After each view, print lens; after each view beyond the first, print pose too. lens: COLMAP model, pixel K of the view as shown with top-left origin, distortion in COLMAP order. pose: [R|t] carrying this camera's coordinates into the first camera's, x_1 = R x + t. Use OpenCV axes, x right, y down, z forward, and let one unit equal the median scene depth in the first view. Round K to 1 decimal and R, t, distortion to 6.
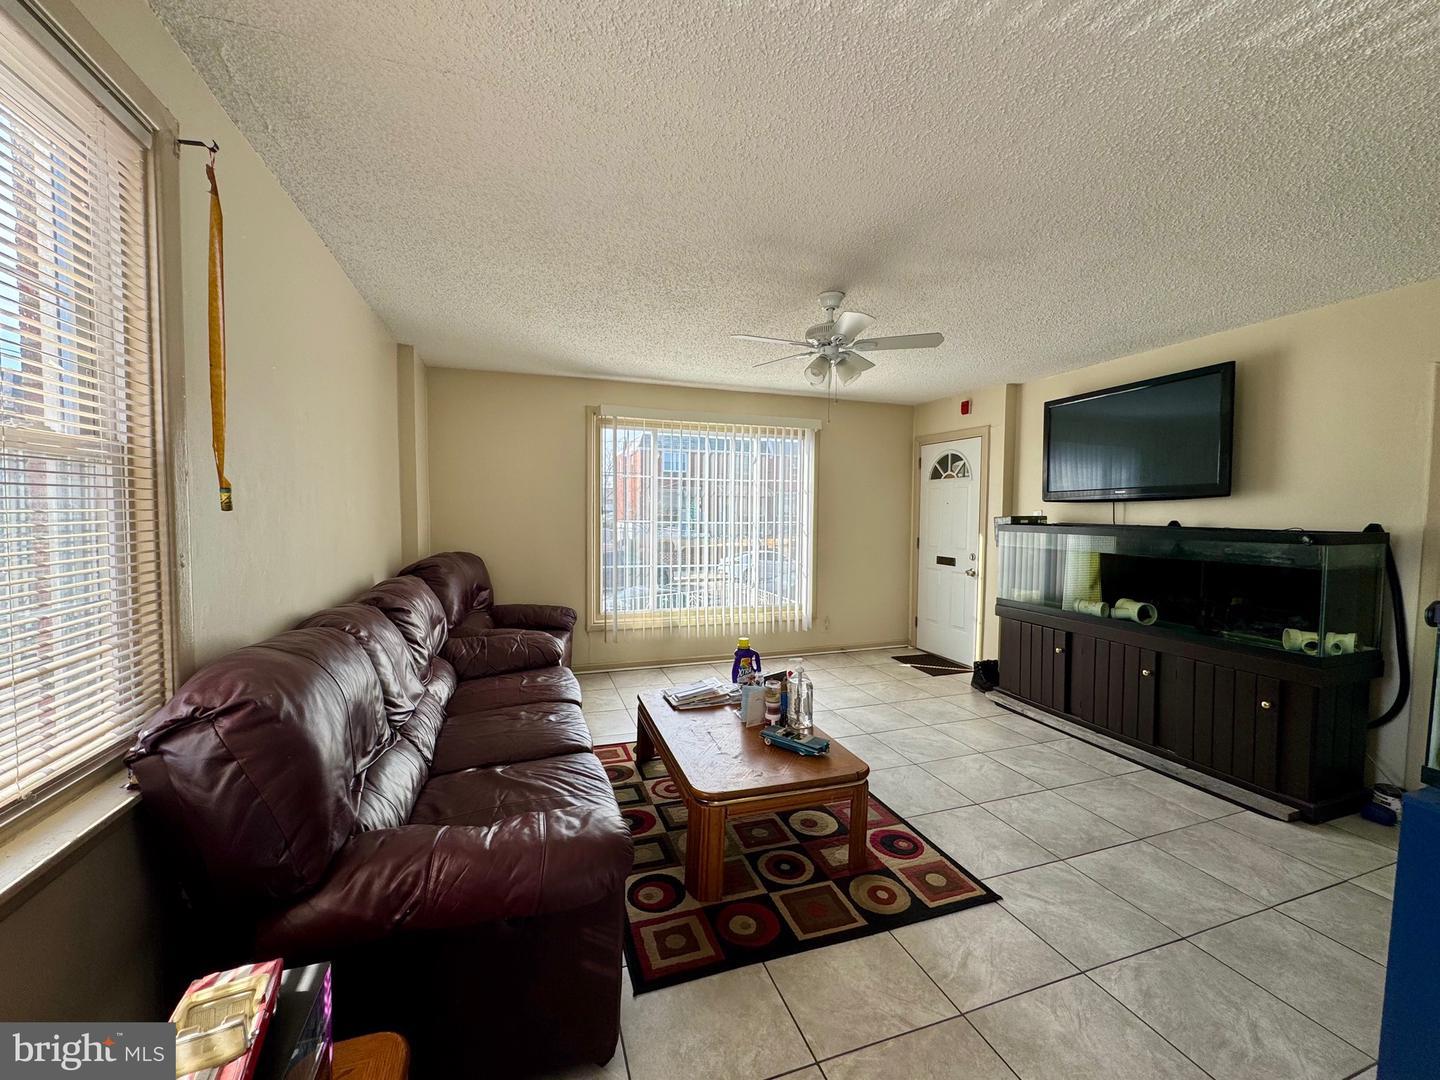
lens RADIAL K [[573.6, 0, 720.0], [0, 573.6, 540.0], [0, 0, 1]] dist [-0.000163, 0.000087]
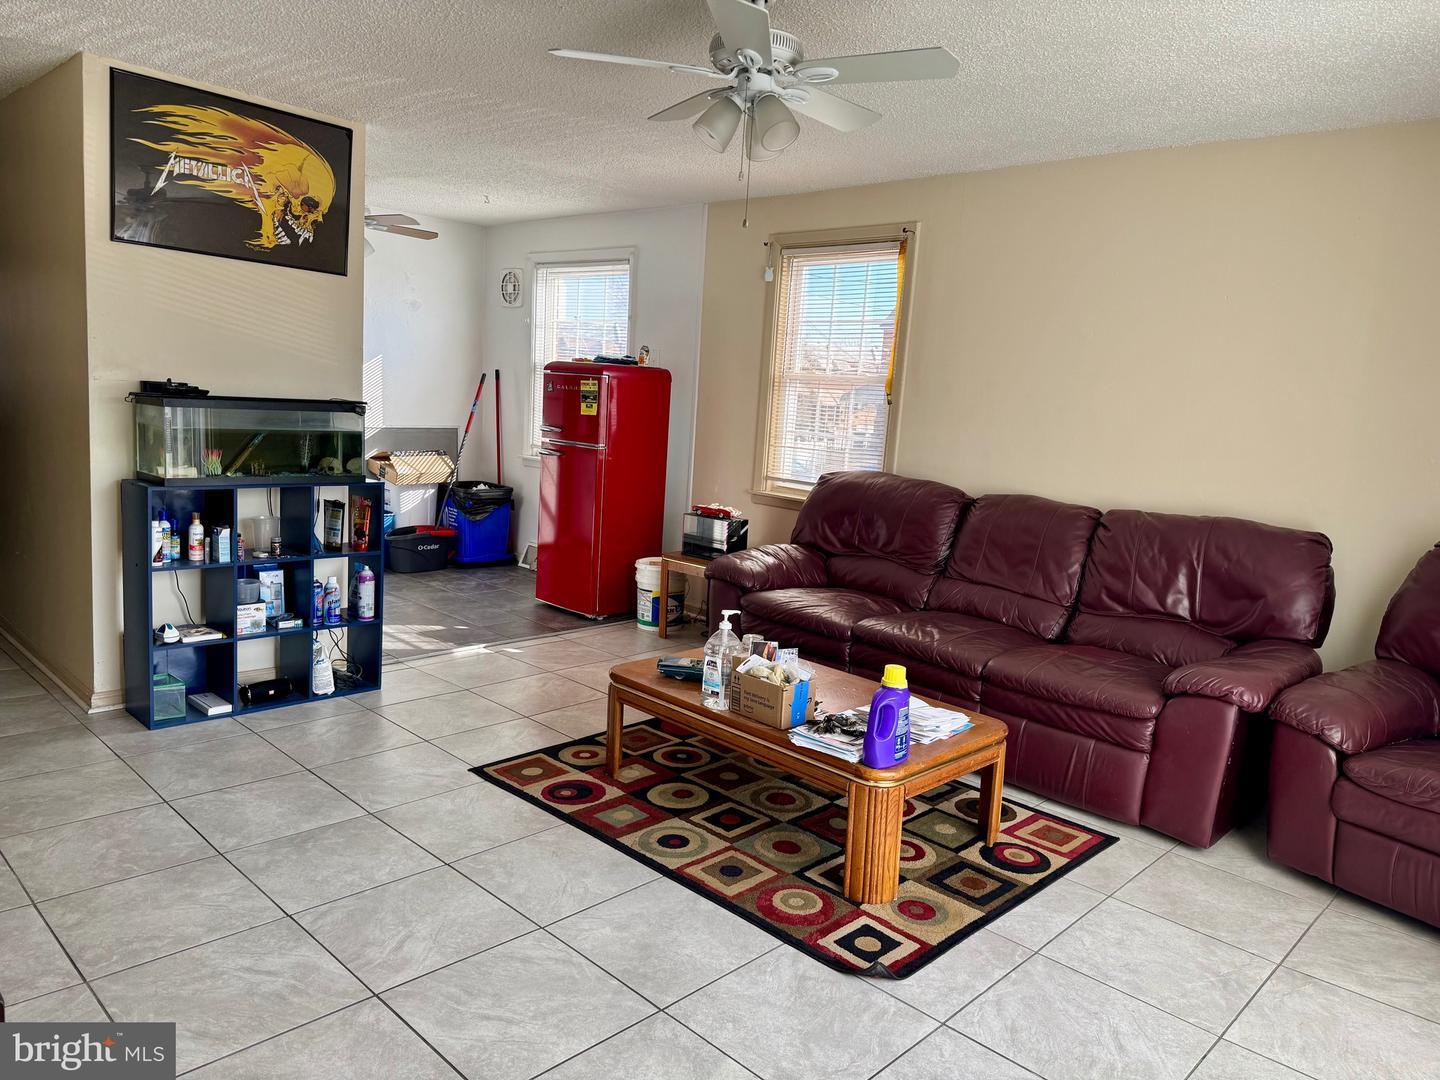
lens RADIAL K [[1009.0, 0, 720.0], [0, 1009.0, 540.0], [0, 0, 1]] dist [-0.000191, -0.000520]
pose [[-0.891671, -0.001815, -0.452681, 0.780355], [-0.096805, 0.977624, 0.186763, -0.109470], [0.442213, 0.210353, -0.871894, 2.289684]]
